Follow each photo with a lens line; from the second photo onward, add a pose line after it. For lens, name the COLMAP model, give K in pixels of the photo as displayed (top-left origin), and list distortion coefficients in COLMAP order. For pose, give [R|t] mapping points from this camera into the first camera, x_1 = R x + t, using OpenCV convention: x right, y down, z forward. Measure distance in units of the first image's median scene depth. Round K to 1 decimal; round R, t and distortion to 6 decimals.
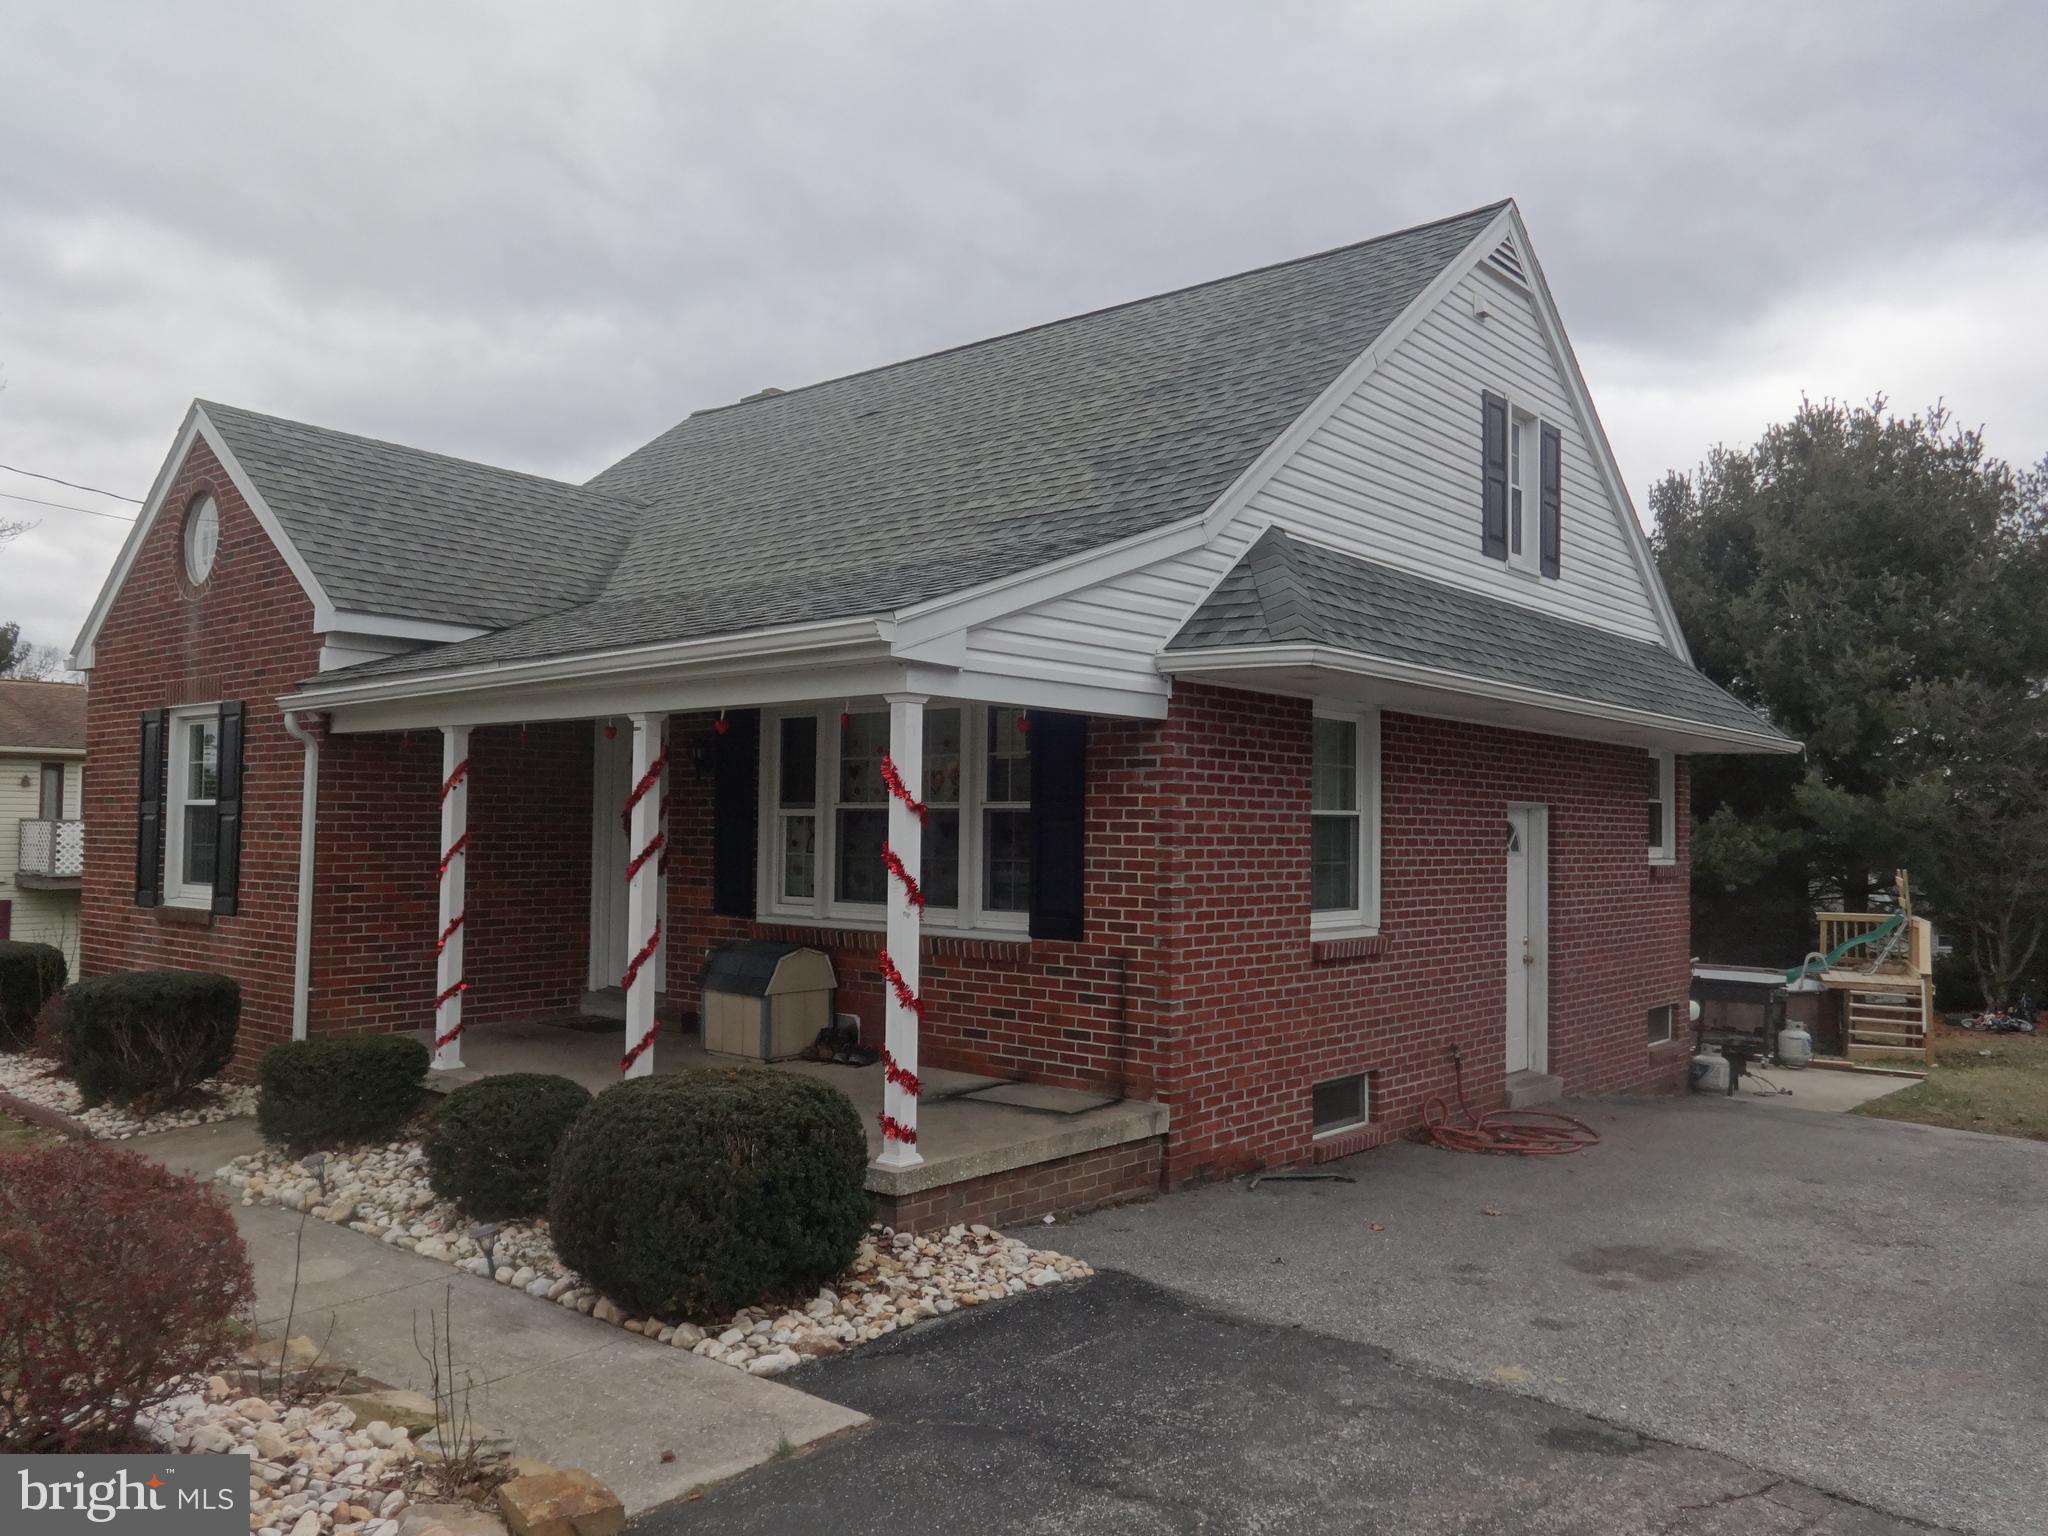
lens RADIAL K [[1569.4, 0, 1024.0], [0, 1569.4, 768.0], [0, 0, 1]] dist [0.015024, -0.001707]
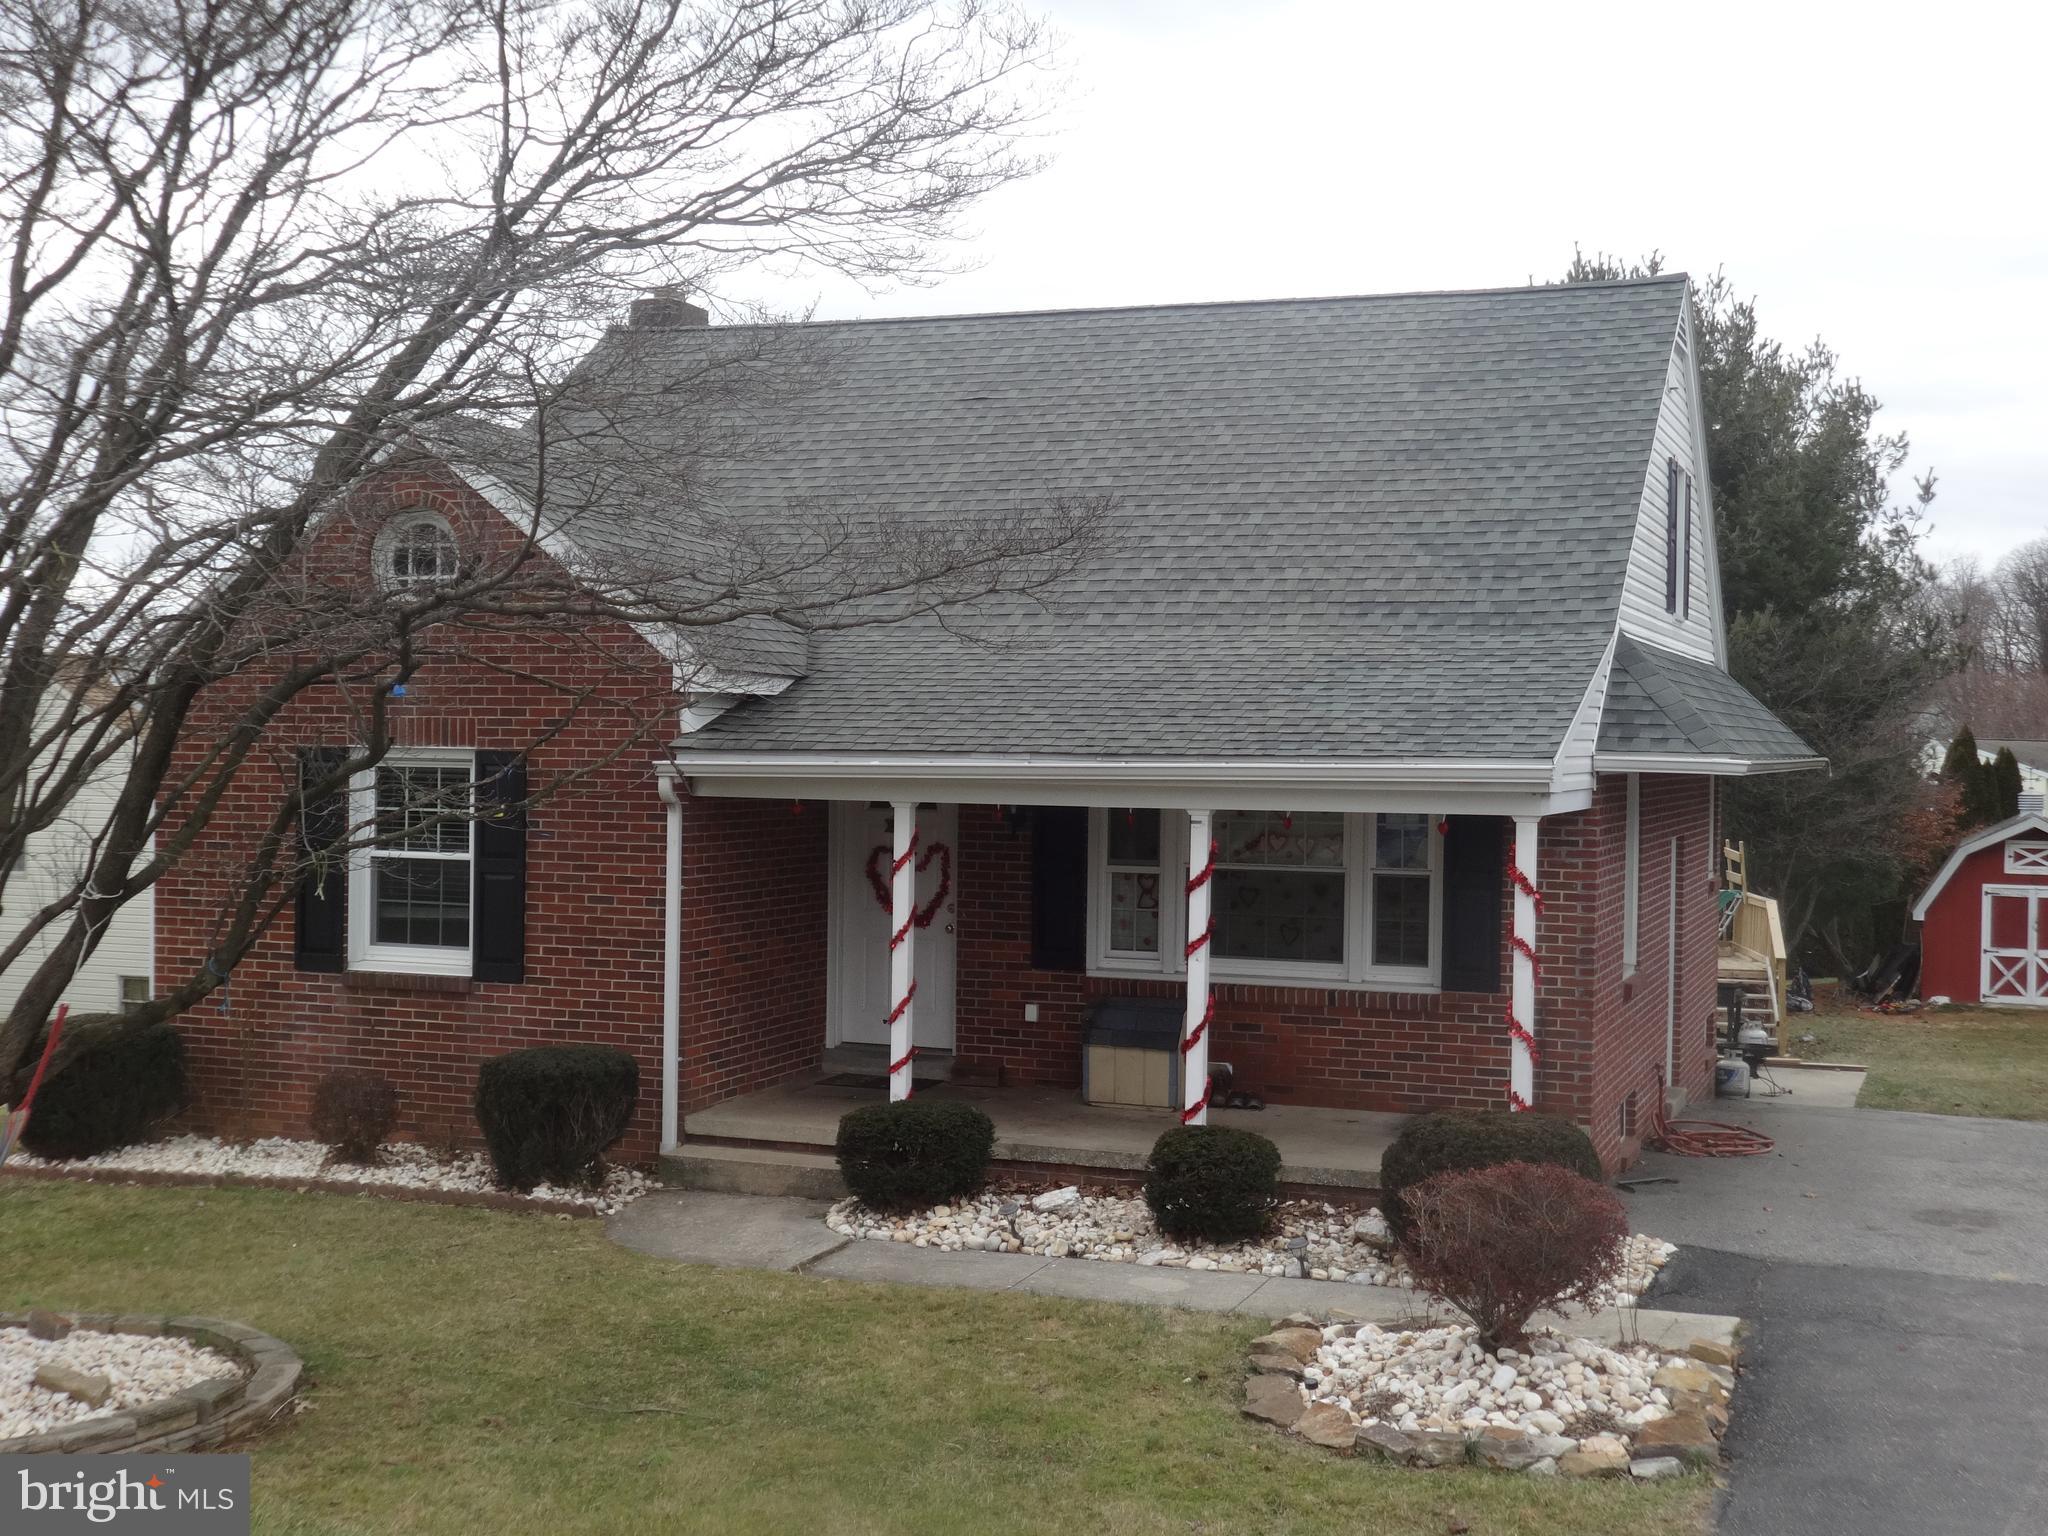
lens RADIAL K [[2490.4, 0, 1024.0], [0, 2490.4, 768.0], [0, 0, 1]] dist [-0.070139, 0.020505]
pose [[0.945965, -0.004280, 0.324242, -0.733427], [-0.014124, 0.998420, 0.054386, -0.124556], [-0.323962, -0.056027, 0.944409, -0.507908]]
